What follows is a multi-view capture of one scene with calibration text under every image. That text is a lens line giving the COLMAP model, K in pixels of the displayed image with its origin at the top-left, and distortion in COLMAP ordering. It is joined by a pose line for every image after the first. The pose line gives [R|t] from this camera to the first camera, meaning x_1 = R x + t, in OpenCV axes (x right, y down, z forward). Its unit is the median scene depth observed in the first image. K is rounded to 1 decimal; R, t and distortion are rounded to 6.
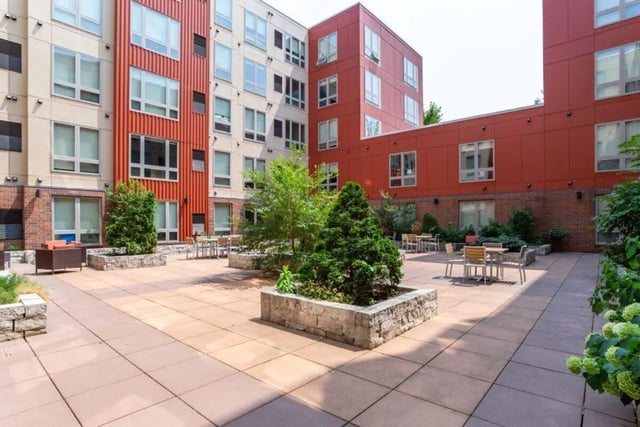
lens RADIAL K [[328.4, 0, 320.8], [0, 328.4, 230.8], [0, 0, 1]] dist [0.061854, 0.000267]
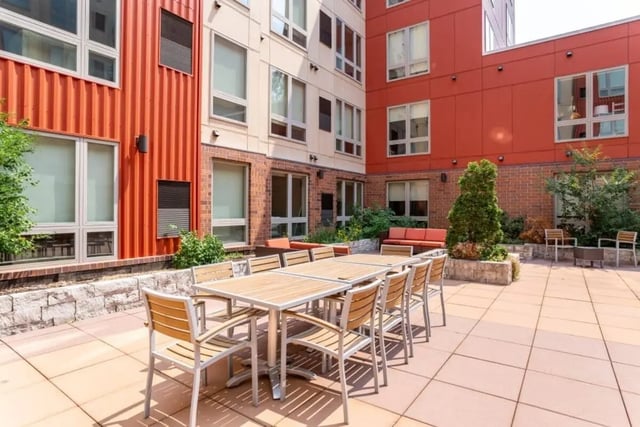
lens RADIAL K [[317.0, 0, 320.0], [0, 317.0, 213.5], [0, 0, 1]] dist [0.023816, 0.000058]
pose [[0.989726, 0.005165, 0.142886, -0.236385], [-0.003139, 0.999891, -0.014402, -0.009466], [-0.142945, 0.013805, 0.989634, 0.565664]]
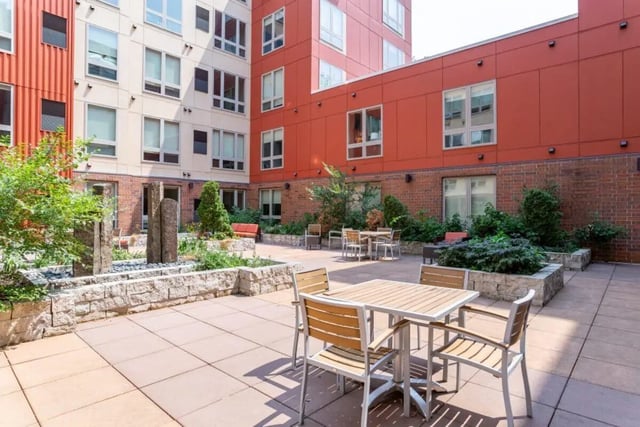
lens RADIAL K [[337.4, 0, 320.0], [0, 337.4, 213.5], [0, 0, 1]] dist [0.061728, 0.000210]
pose [[0.999023, 0.003898, -0.044010, 0.187661], [-0.004445, 0.999914, -0.012347, -0.008498], [0.043958, 0.012530, 0.998955, 0.292879]]
